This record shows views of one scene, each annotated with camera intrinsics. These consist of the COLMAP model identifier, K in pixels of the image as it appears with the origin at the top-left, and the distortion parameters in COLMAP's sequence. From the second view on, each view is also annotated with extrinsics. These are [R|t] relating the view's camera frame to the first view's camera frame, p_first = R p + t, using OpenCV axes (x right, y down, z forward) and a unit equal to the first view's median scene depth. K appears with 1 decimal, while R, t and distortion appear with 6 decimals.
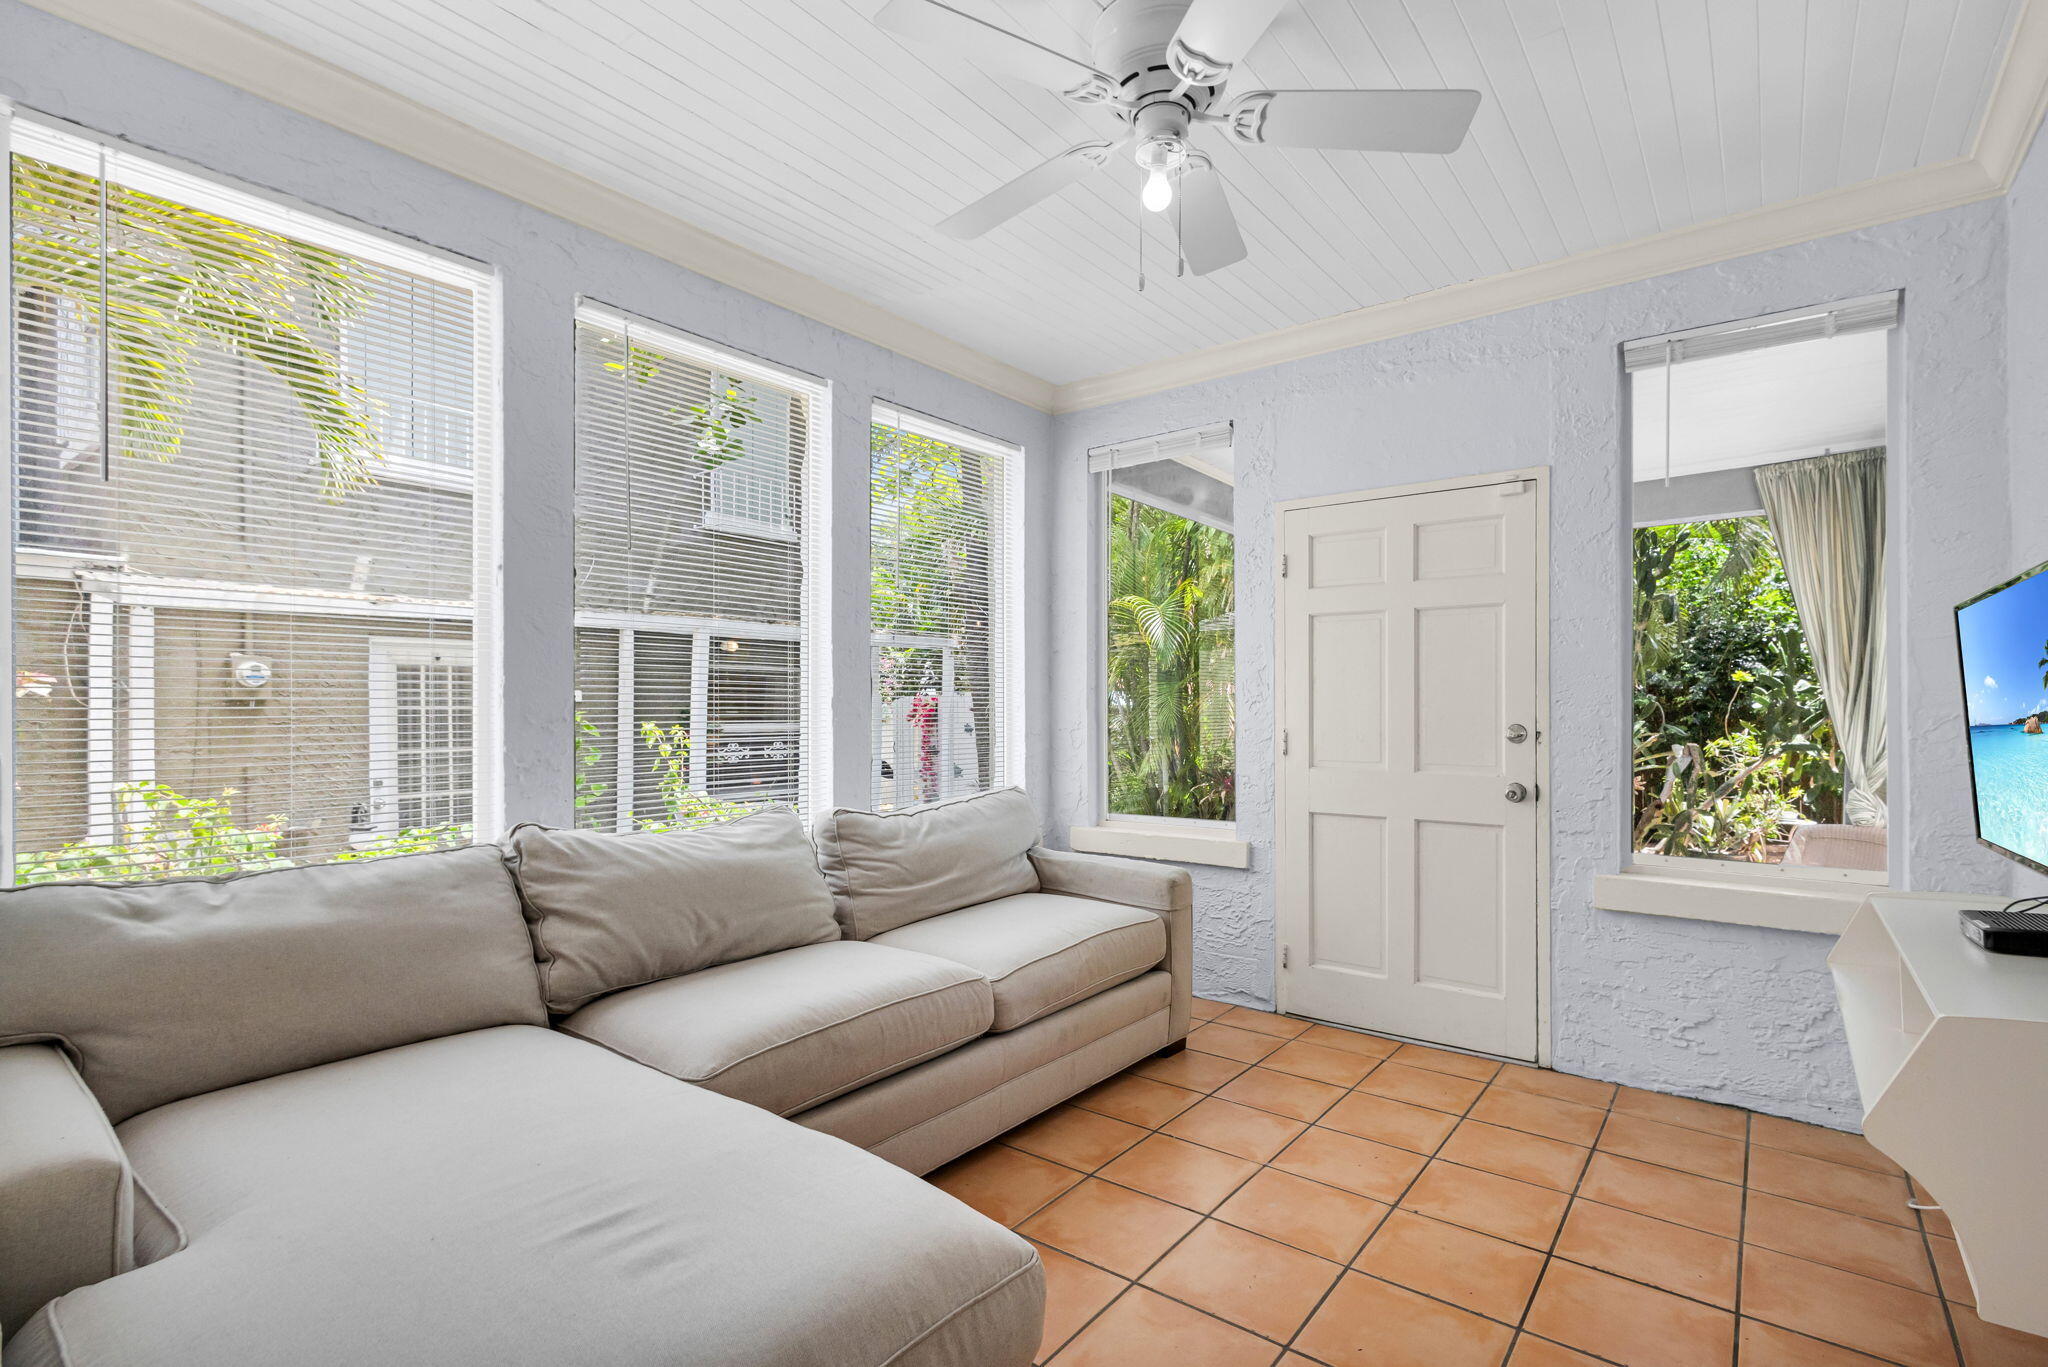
lens RADIAL K [[975.3, 0, 988.4], [0, 975.3, 705.8], [0, 0, 1]] dist [0.009577, -0.002814]
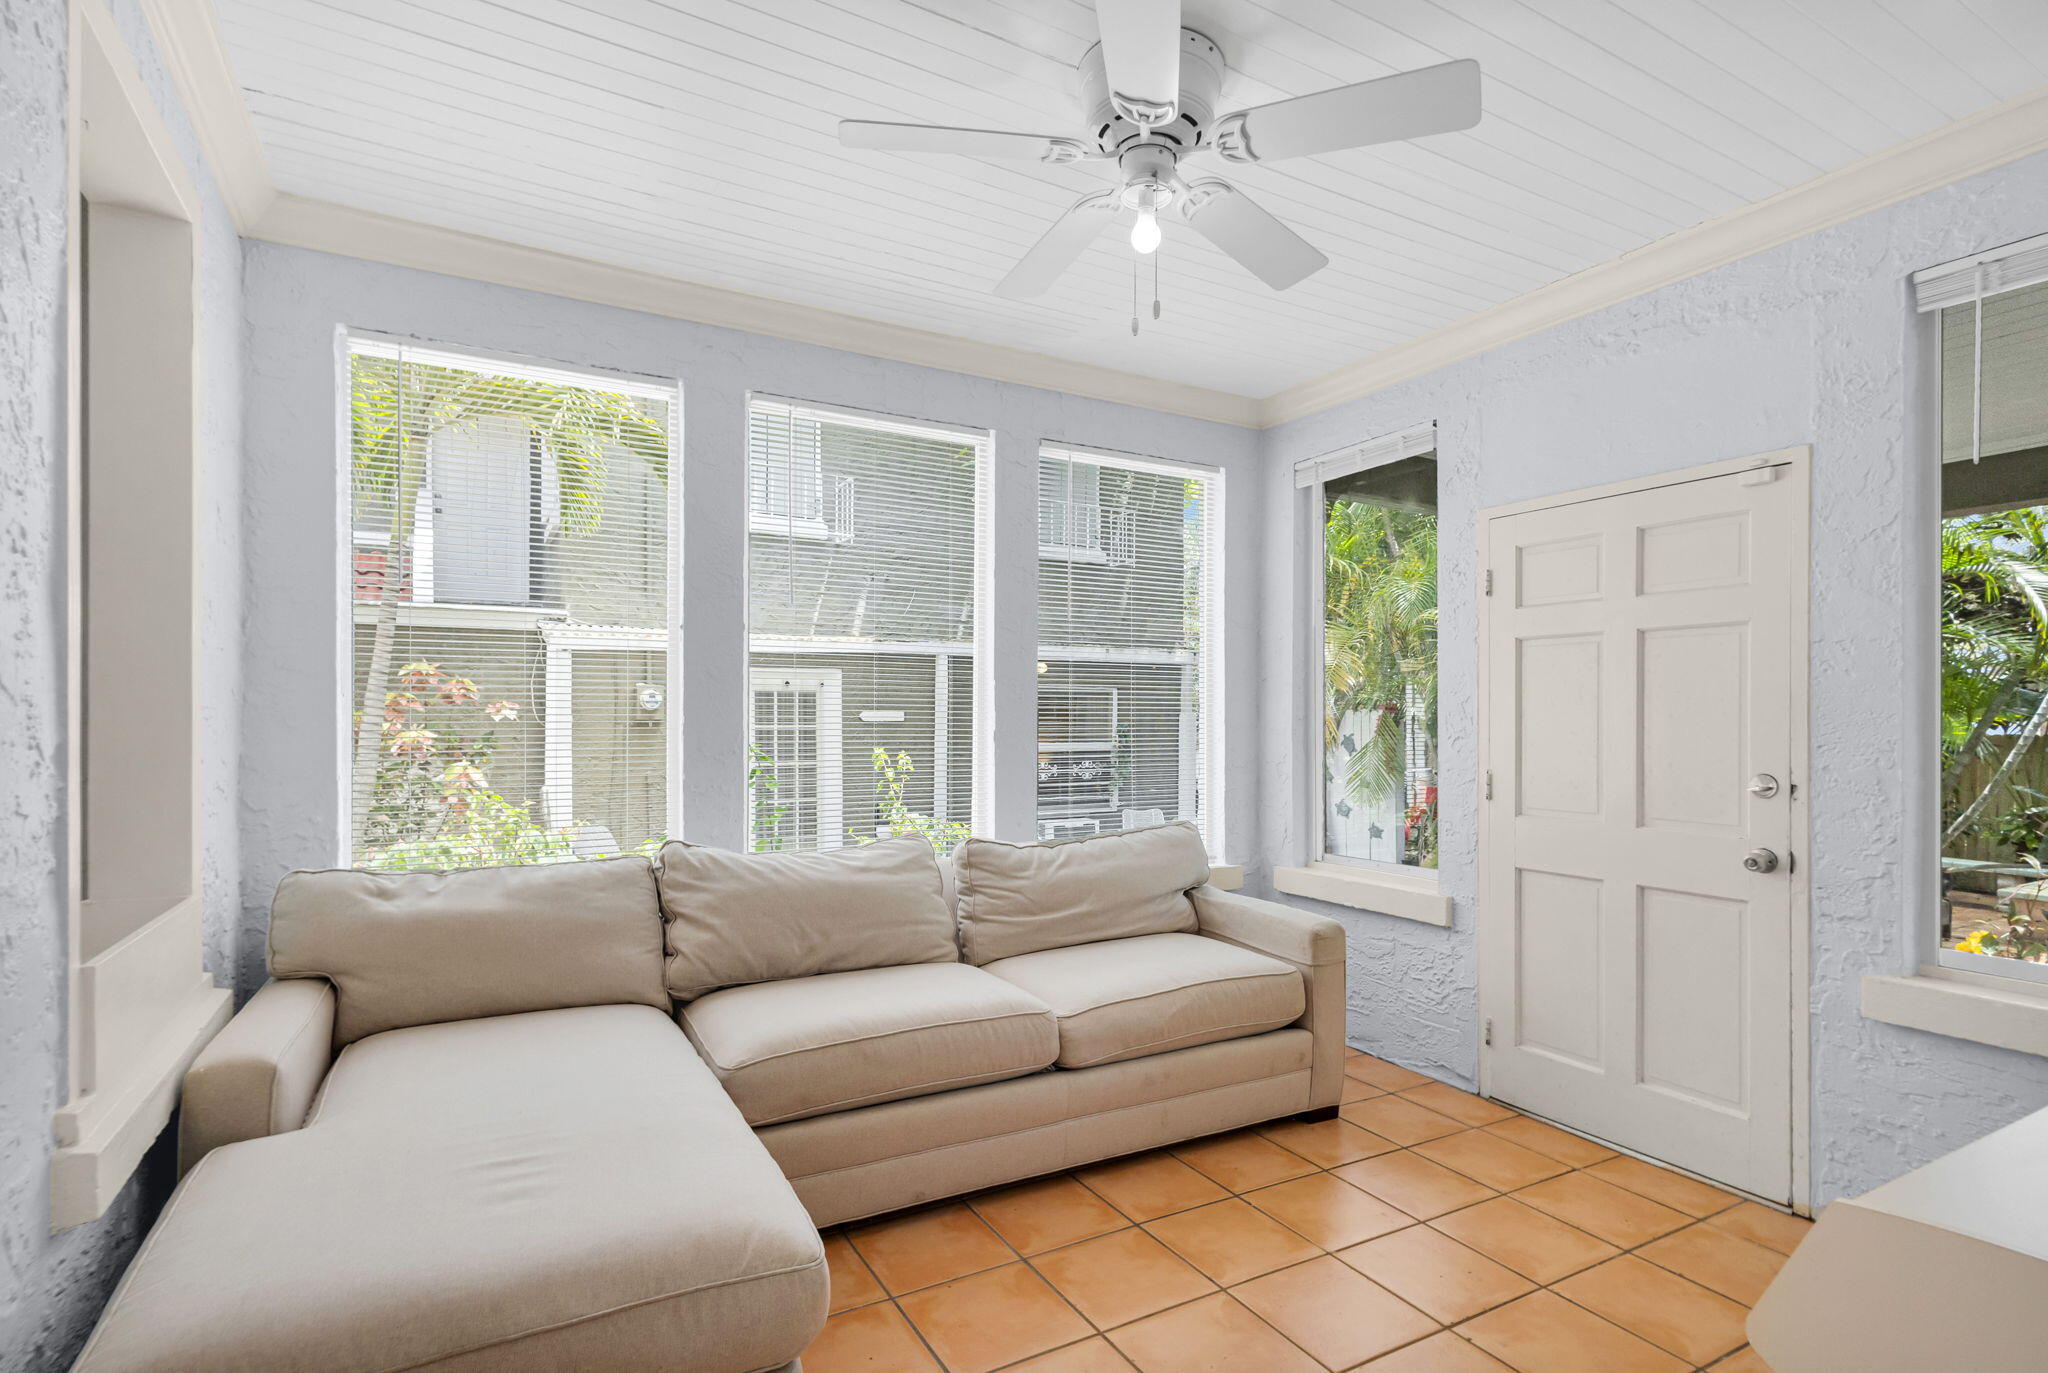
lens RADIAL K [[975.3, 0, 945.5], [0, 975.3, 720.4], [0, 0, 1]] dist [0.009577, -0.002814]
pose [[0.919886, 0.002478, -0.392178, 0.248373], [-0.002627, 0.999997, 0.000155, -0.023712], [0.392177, 0.000888, 0.919890, 0.010741]]
